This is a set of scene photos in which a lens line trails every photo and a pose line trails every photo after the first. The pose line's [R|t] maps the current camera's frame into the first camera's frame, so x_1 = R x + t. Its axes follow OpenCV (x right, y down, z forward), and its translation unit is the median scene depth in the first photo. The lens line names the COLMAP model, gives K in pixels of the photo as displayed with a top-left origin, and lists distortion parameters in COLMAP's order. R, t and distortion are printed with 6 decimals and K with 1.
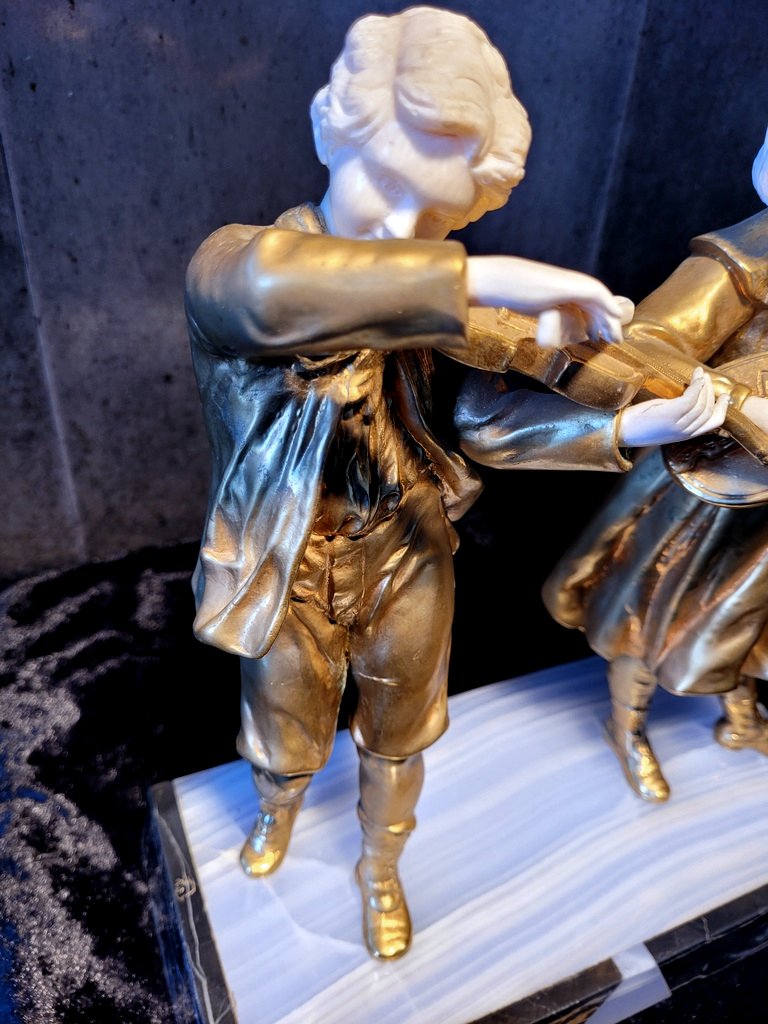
lens RADIAL K [[789.9, 0, 384.0], [0, 789.9, 512.0], [0, 0, 1]] dist [-0.010490, -0.001048]
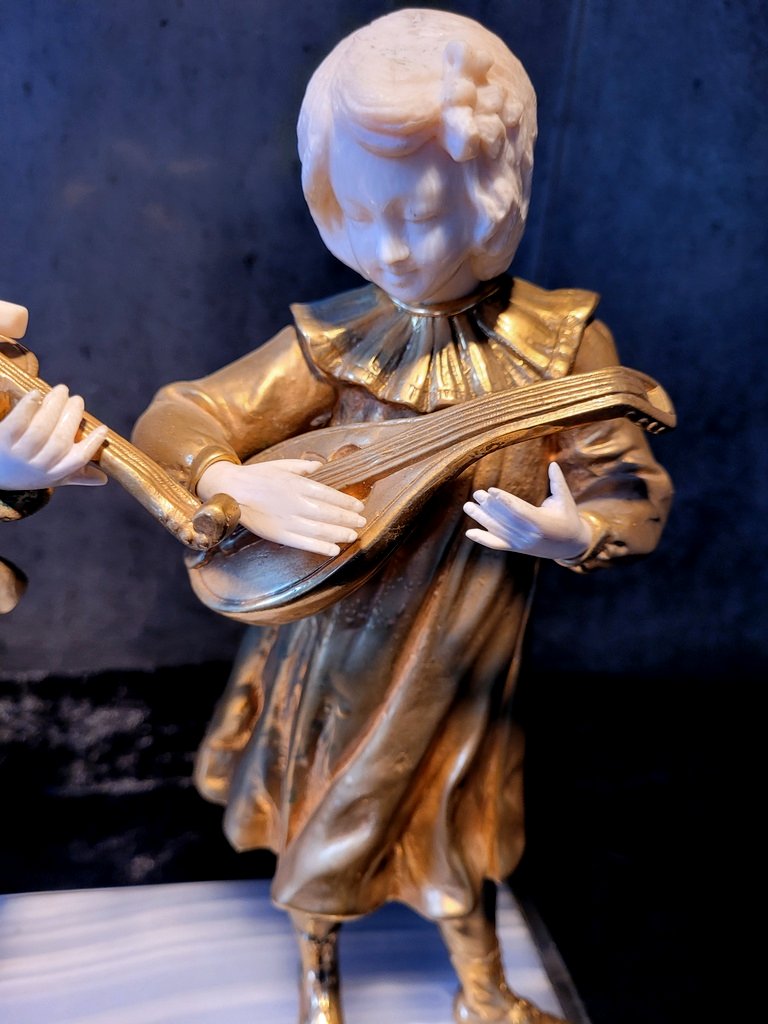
lens RADIAL K [[803.0, 0, 384.0], [0, 803.0, 512.0], [0, 0, 1]] dist [-0.030745, -0.002564]
pose [[0.977646, 0.117174, -0.174579, 0.679583], [-0.160102, 0.953089, -0.256881, 0.068640], [0.136289, 0.279090, 0.950544, 0.257032]]
